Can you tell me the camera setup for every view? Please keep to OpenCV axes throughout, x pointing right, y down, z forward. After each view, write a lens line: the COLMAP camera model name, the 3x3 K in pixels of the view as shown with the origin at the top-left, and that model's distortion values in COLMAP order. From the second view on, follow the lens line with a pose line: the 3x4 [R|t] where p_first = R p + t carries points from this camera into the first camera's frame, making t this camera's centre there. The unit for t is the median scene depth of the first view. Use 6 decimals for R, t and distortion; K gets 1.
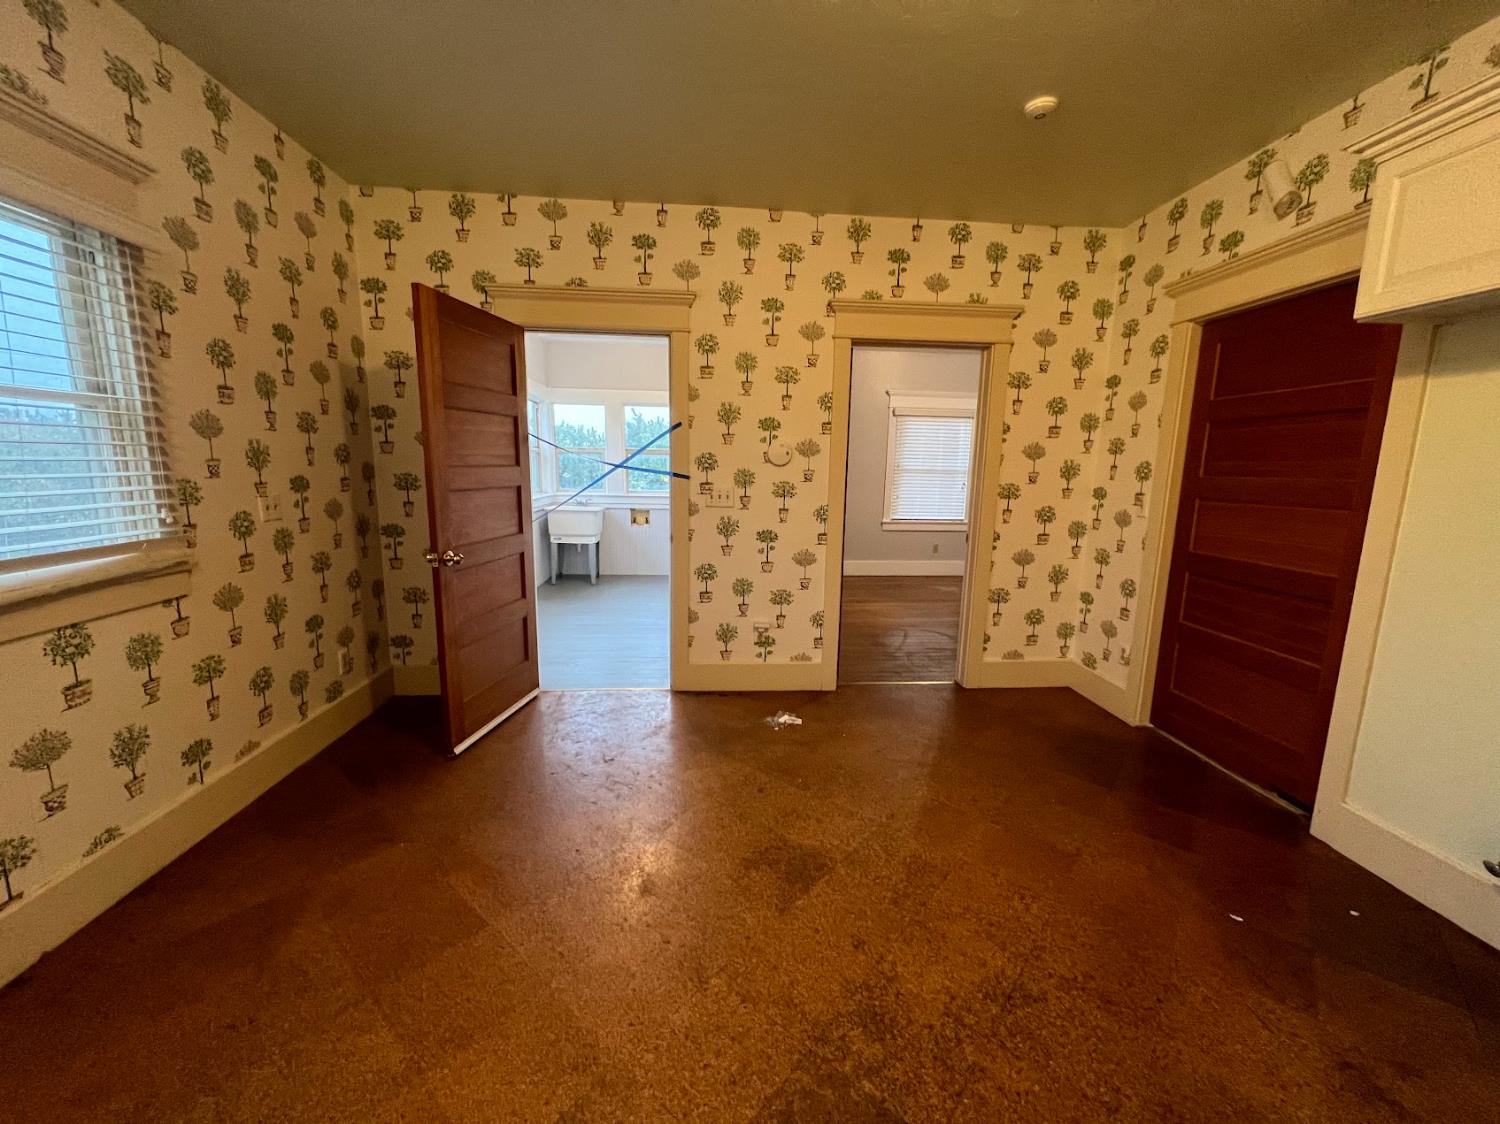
lens RADIAL K [[594.9, 0, 747.8], [0, 594.9, 564.4], [0, 0, 1]] dist [-0.000151, -0.001904]
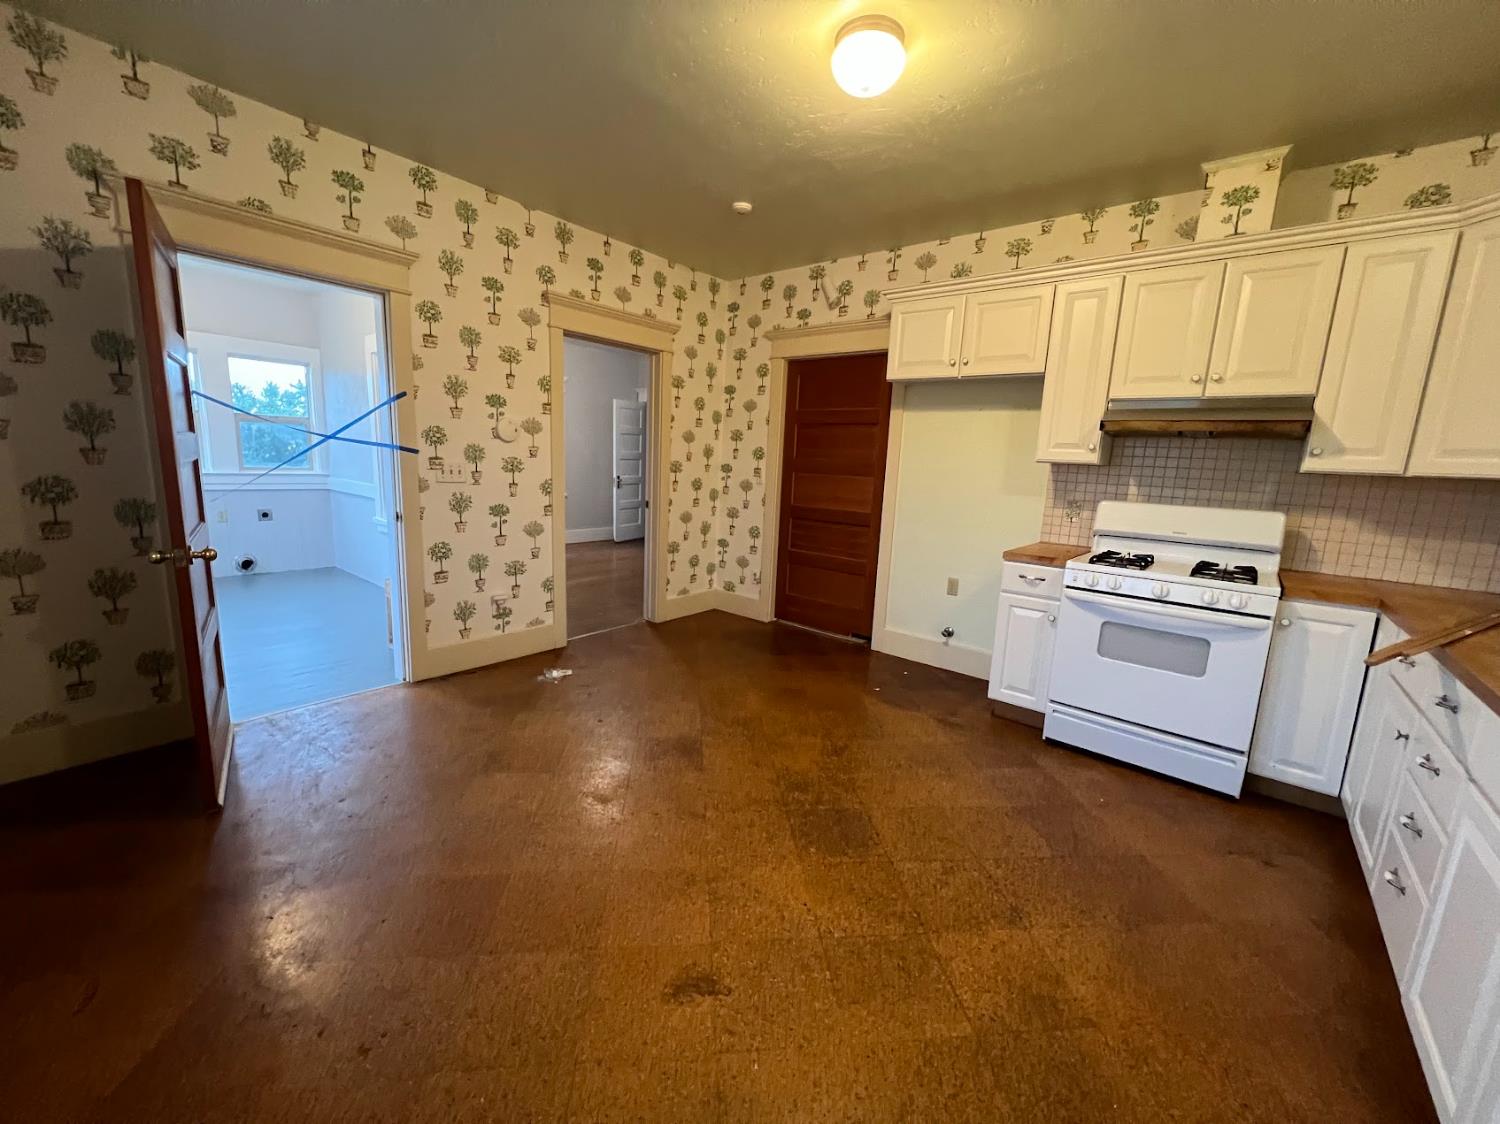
lens RADIAL K [[598.5, 0, 751.9], [0, 598.5, 563.3], [0, 0, 1]] dist [-0.000515, -0.000174]
pose [[0.690344, -0.114696, 0.714332, -0.437309], [0.085485, 0.993368, 0.076885, 0.001337], [-0.718413, 0.007987, 0.695571, -0.036261]]
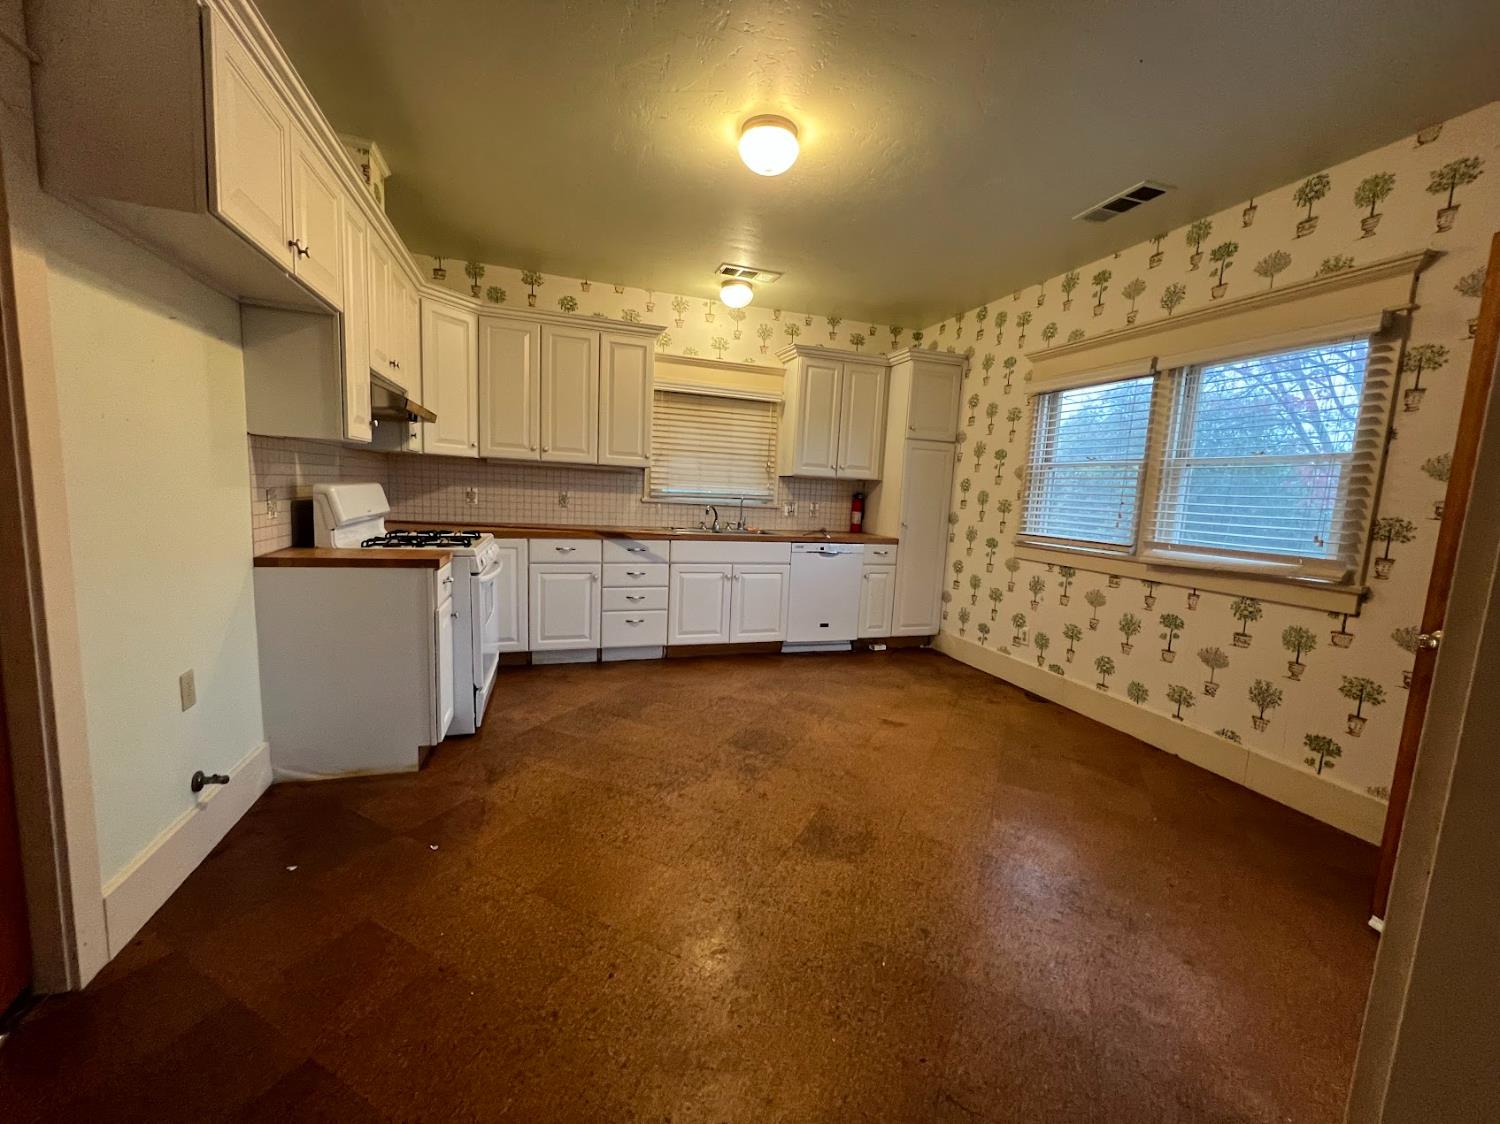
lens RADIAL K [[598.5, 0, 751.9], [0, 598.5, 563.3], [0, 0, 1]] dist [-0.000515, -0.000174]
pose [[-0.967144, -0.034465, -0.251881, 0.301549], [-0.105514, 0.955821, 0.274358, -0.148837], [0.231297, 0.291921, -0.928054, 1.096435]]
